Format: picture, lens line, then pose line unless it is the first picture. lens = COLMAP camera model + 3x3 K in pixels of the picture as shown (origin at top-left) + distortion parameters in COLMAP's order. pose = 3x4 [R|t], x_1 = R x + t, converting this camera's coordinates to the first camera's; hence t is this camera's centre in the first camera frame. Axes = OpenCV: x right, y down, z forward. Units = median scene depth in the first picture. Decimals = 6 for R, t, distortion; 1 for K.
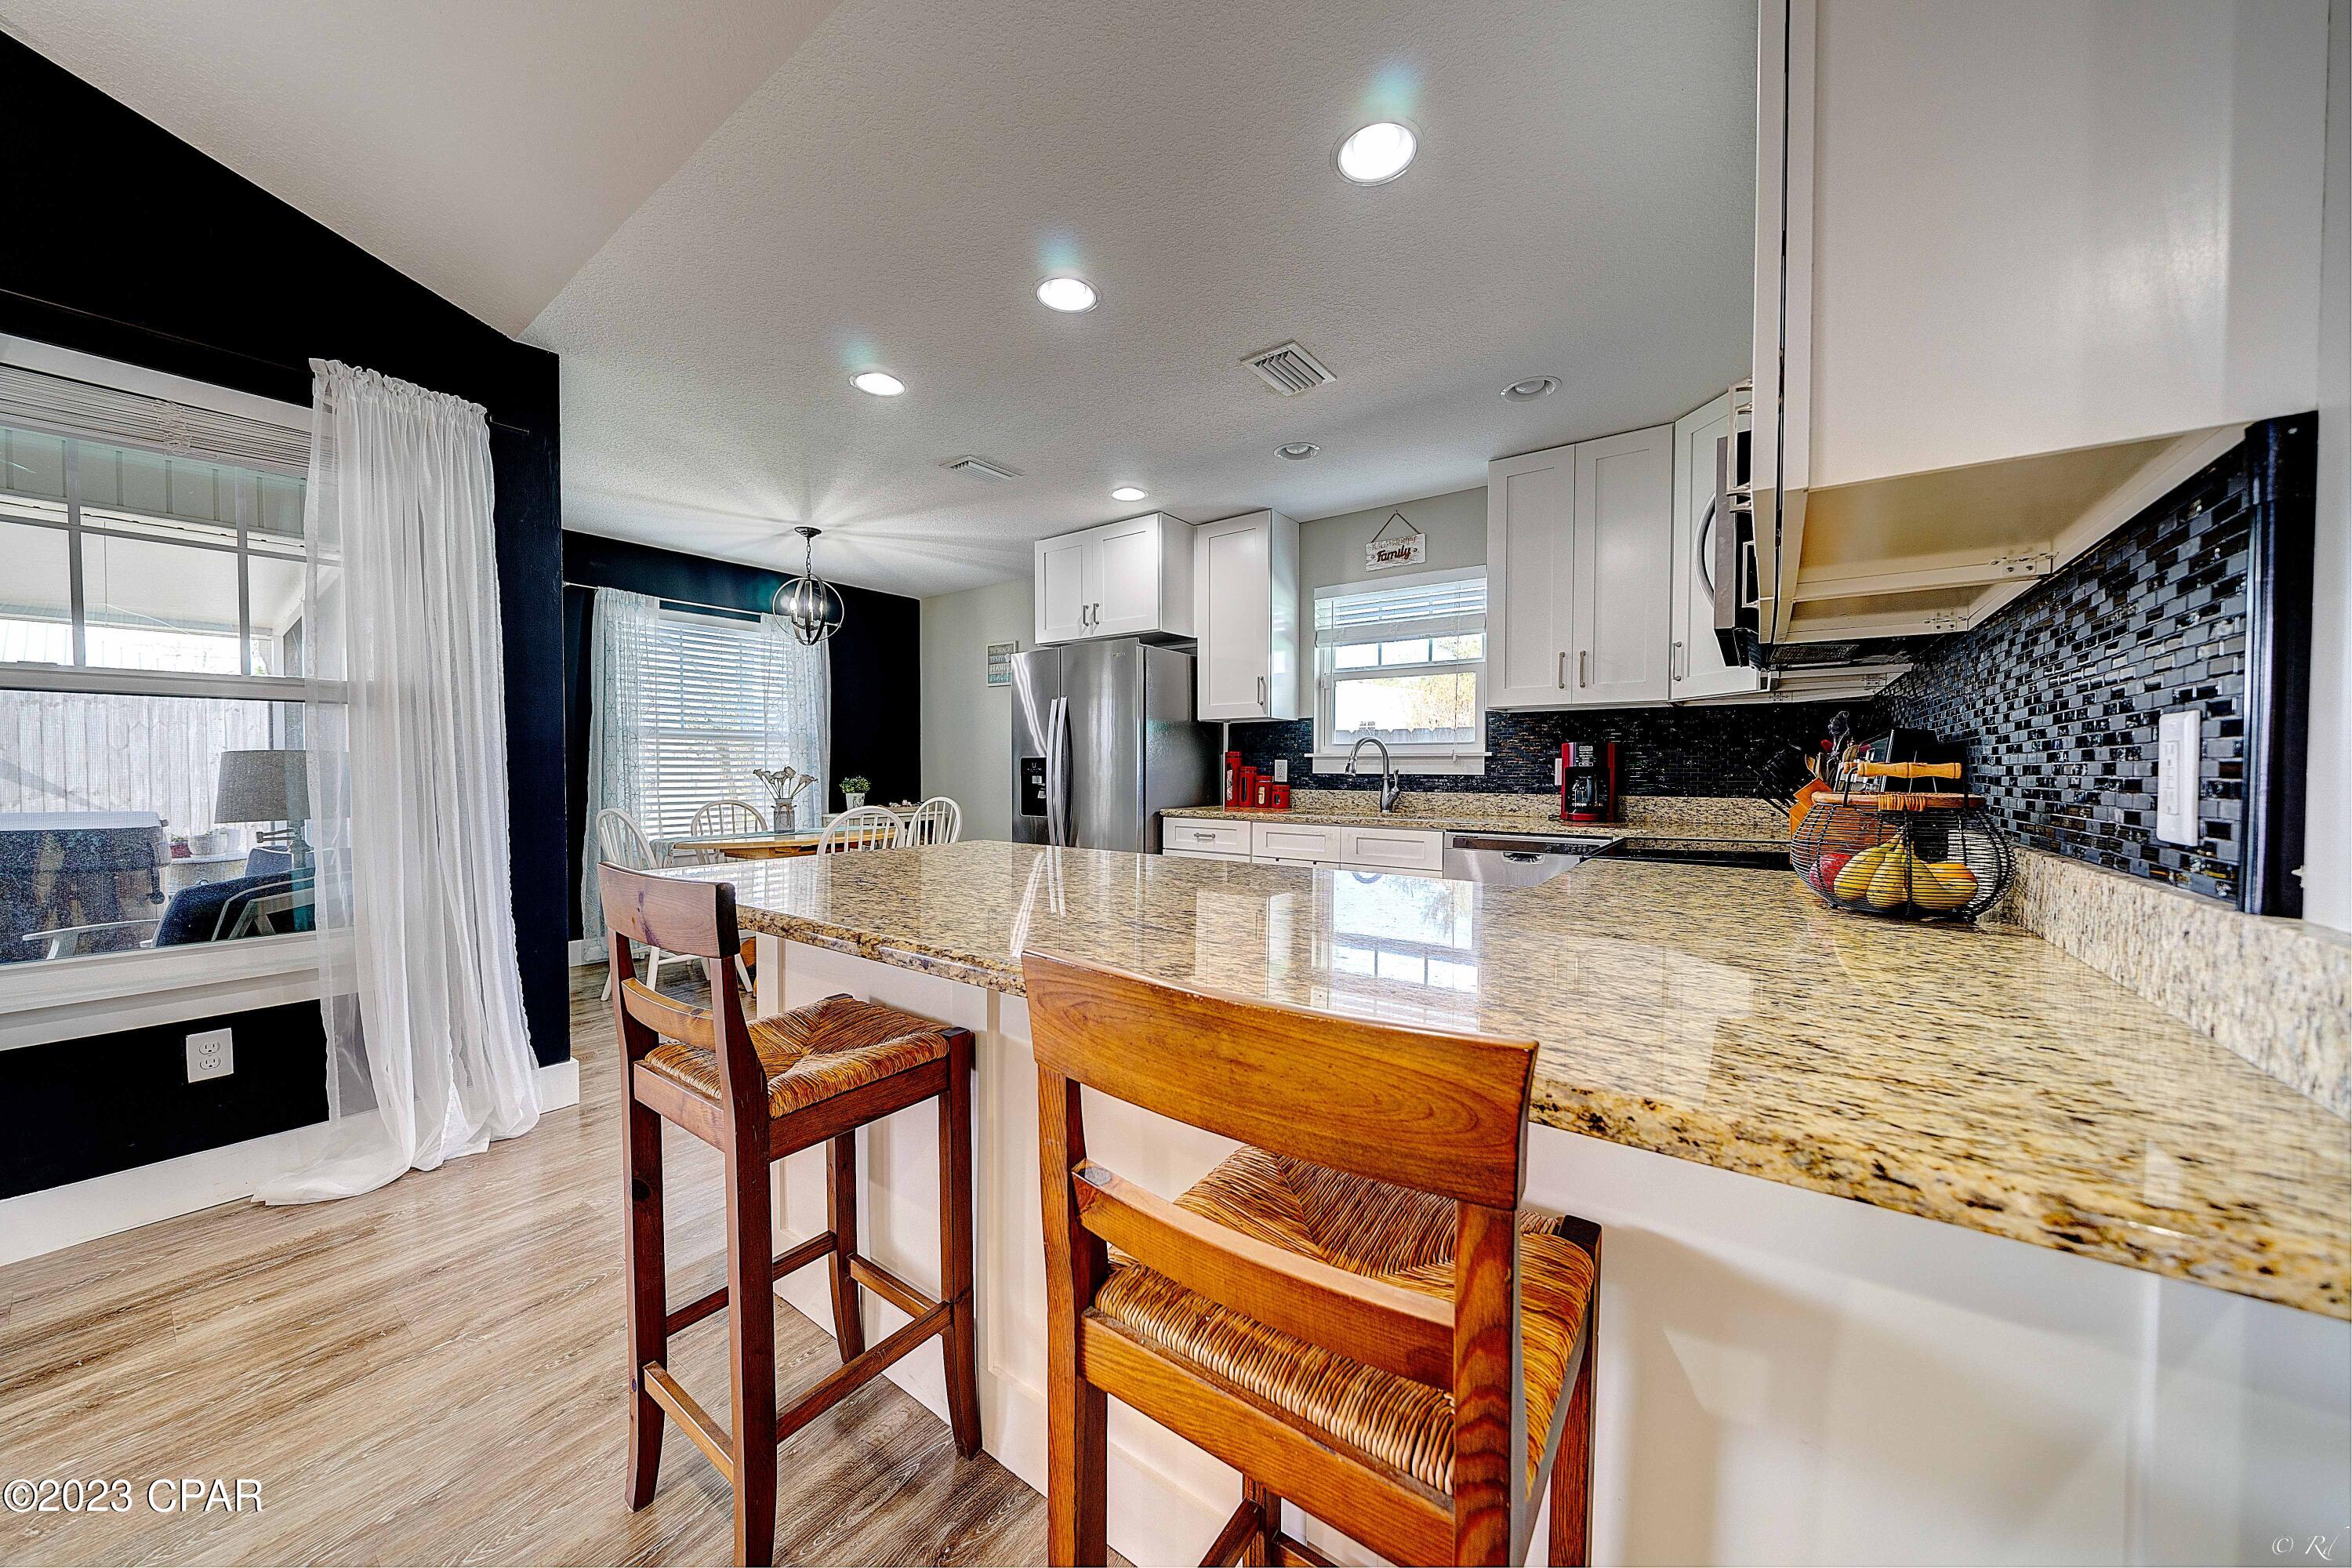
lens RADIAL K [[794.9, 0, 1192.3], [0, 794.9, 790.1], [0, 0, 1]] dist [-0.001167, -0.000797]
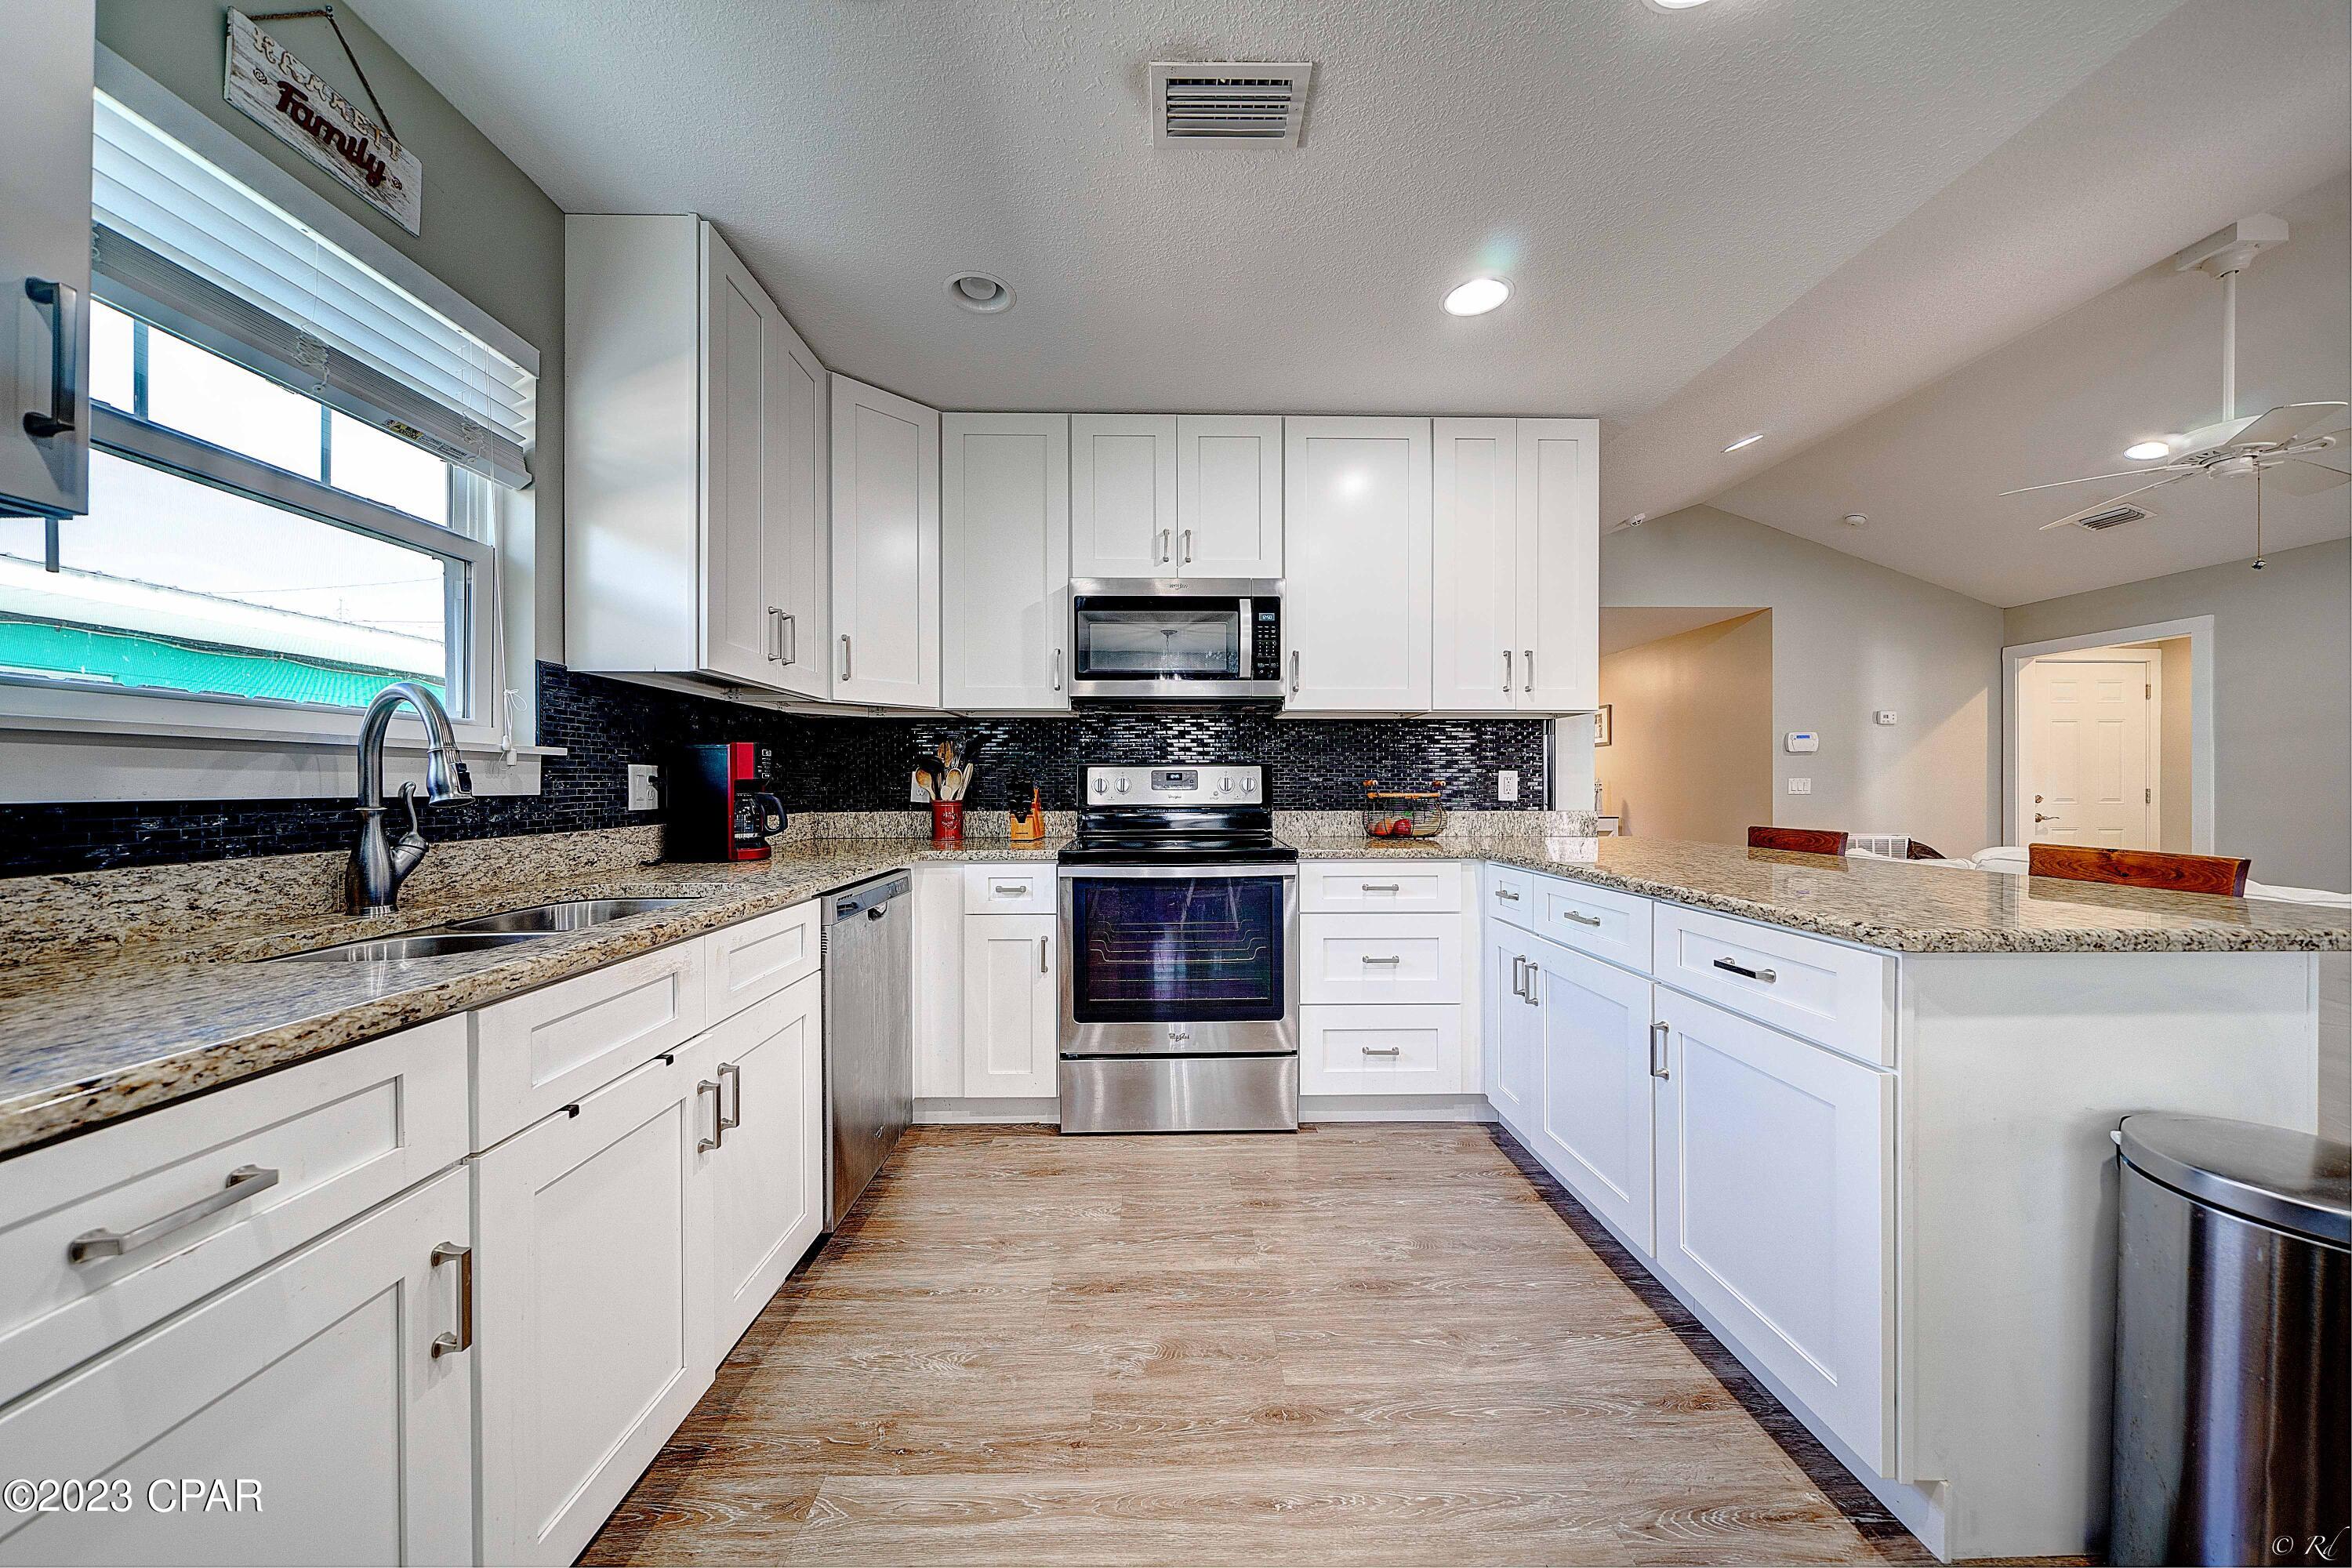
lens RADIAL K [[794.9, 0, 1171.1], [0, 794.9, 784.7], [0, 0, 1]] dist [-0.001167, -0.000797]
pose [[-0.582991, -0.004326, 0.812467, -0.221081], [0.018668, 0.999651, 0.018718, -0.025861], [-0.812264, 0.026079, -0.582707, 0.922279]]
